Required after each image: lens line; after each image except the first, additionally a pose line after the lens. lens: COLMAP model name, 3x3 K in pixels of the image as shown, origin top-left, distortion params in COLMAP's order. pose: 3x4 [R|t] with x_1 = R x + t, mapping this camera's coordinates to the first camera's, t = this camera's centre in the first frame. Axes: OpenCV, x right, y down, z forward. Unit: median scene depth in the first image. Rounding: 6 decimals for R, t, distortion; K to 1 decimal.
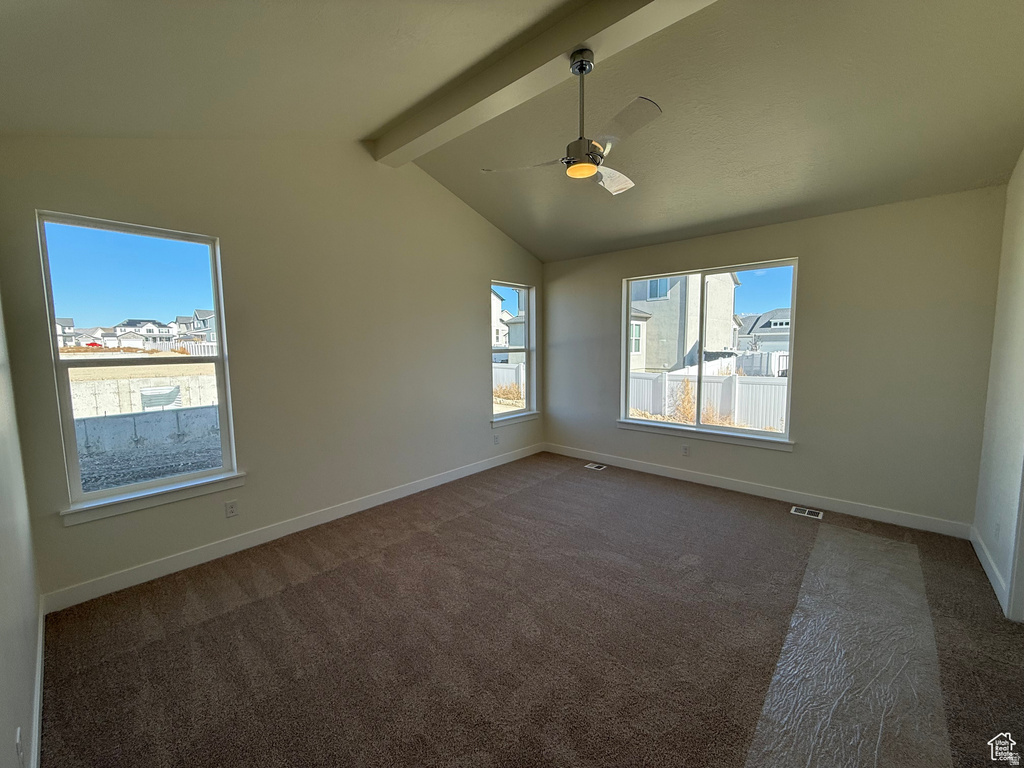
lens RADIAL K [[407.2, 0, 513.1], [0, 407.2, 385.2], [0, 0, 1]] dist [-0.001940, 0.000063]
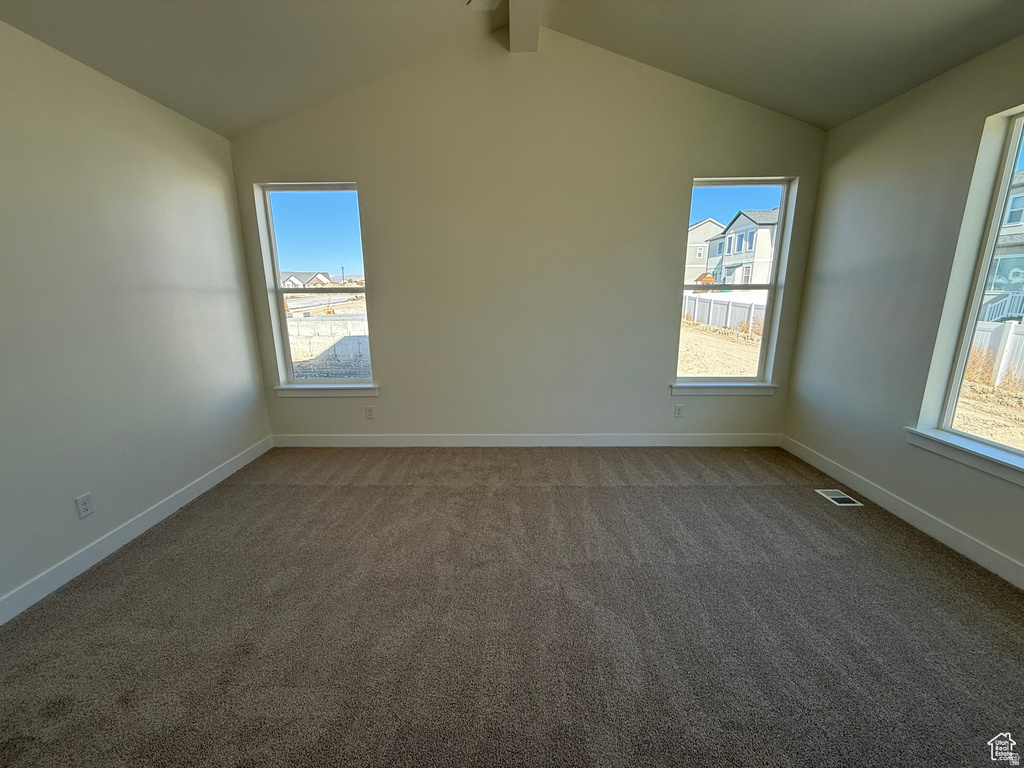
lens RADIAL K [[407.2, 0, 510.5], [0, 407.2, 387.3], [0, 0, 1]] dist [-0.001940, 0.000063]
pose [[0.656045, 0.181980, -0.732454, 0.376552], [-0.074871, 0.981400, 0.176771, -0.020044], [0.750999, -0.061130, 0.657467, 0.385281]]
